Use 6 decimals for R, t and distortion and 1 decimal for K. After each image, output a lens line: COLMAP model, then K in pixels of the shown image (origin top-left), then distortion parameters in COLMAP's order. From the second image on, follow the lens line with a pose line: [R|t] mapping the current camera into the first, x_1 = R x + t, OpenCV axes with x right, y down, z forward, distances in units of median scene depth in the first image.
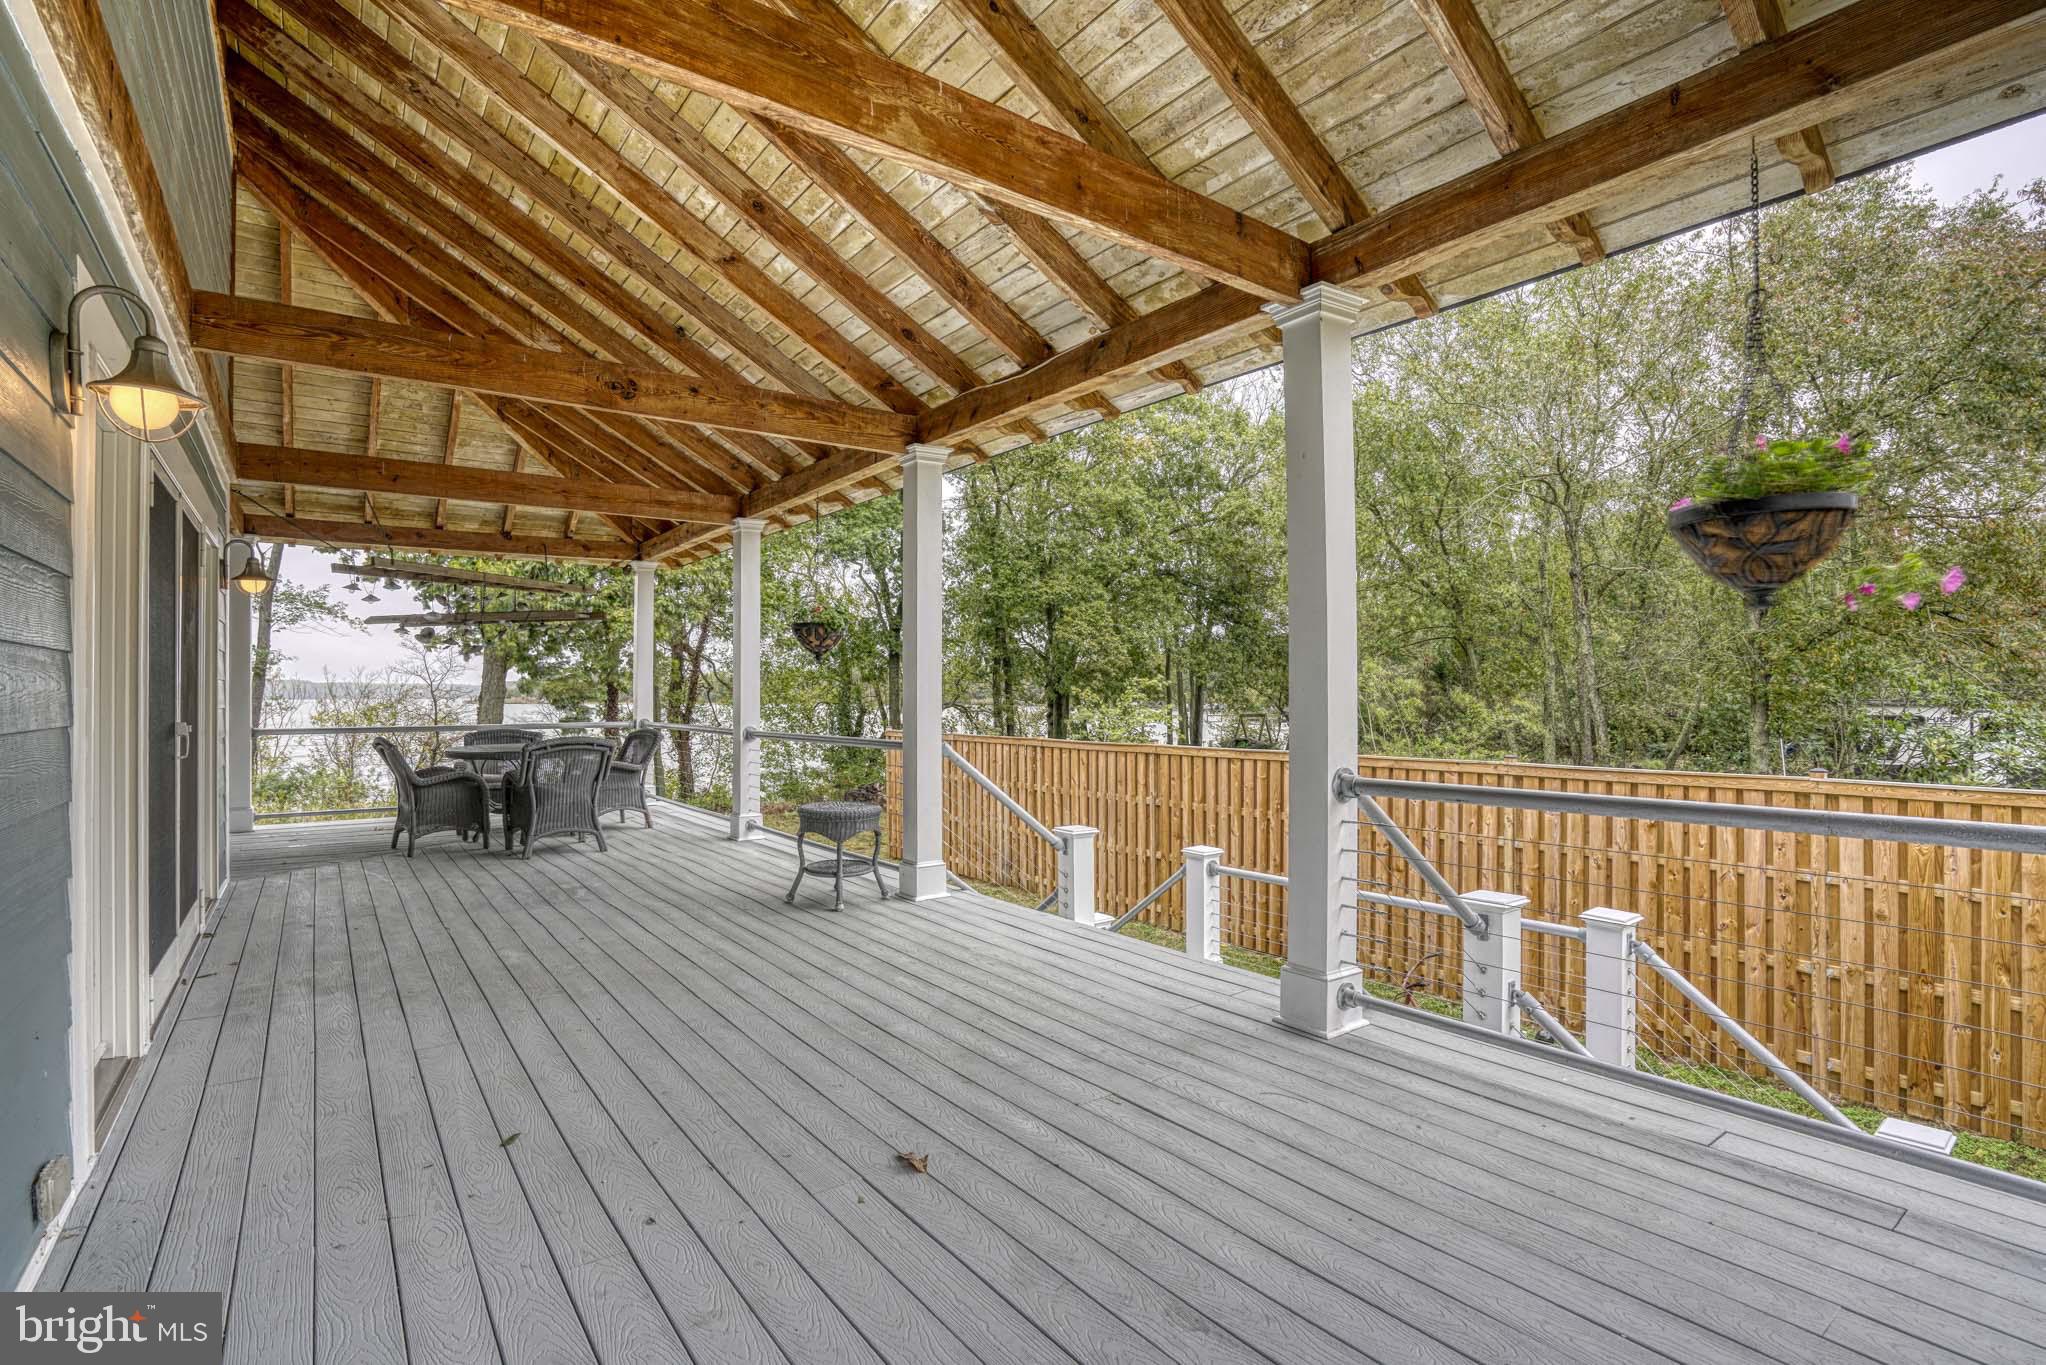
lens RADIAL K [[953.0, 0, 1010.9], [0, 953.0, 688.4], [0, 0, 1]] dist [-0.054191, 0.016917]
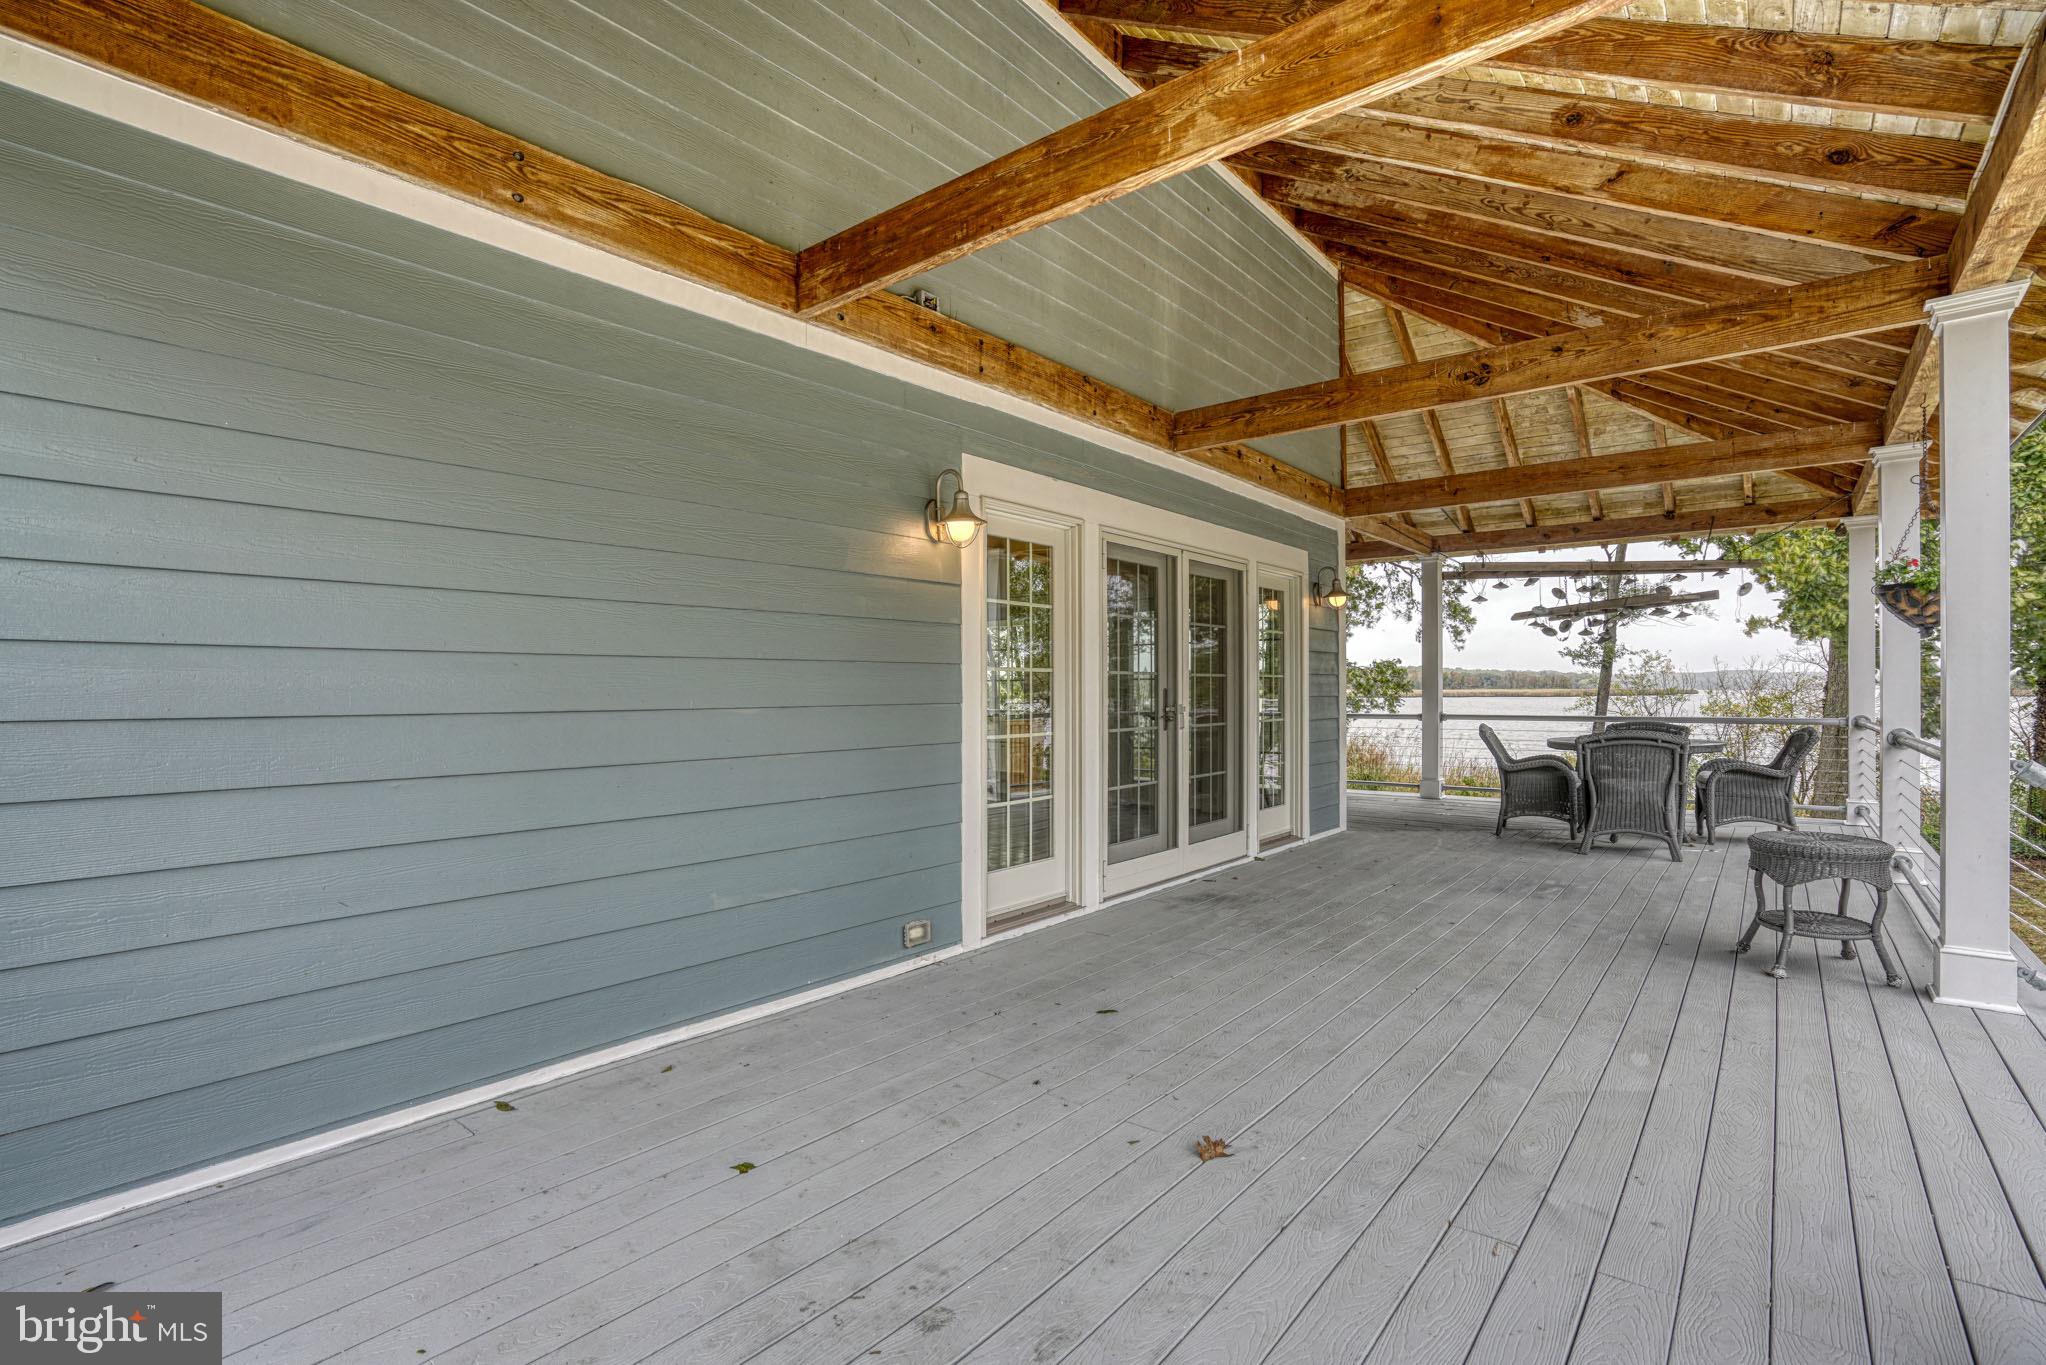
lens RADIAL K [[958.5, 0, 1009.6], [0, 958.5, 691.0], [0, 0, 1]] dist [-0.062588, 0.022284]
pose [[0.253358, 0.004827, -0.967360, 0.228258], [0.008150, 0.999941, 0.007125, 0.000392], [0.967338, -0.009690, 0.253304, 0.149003]]
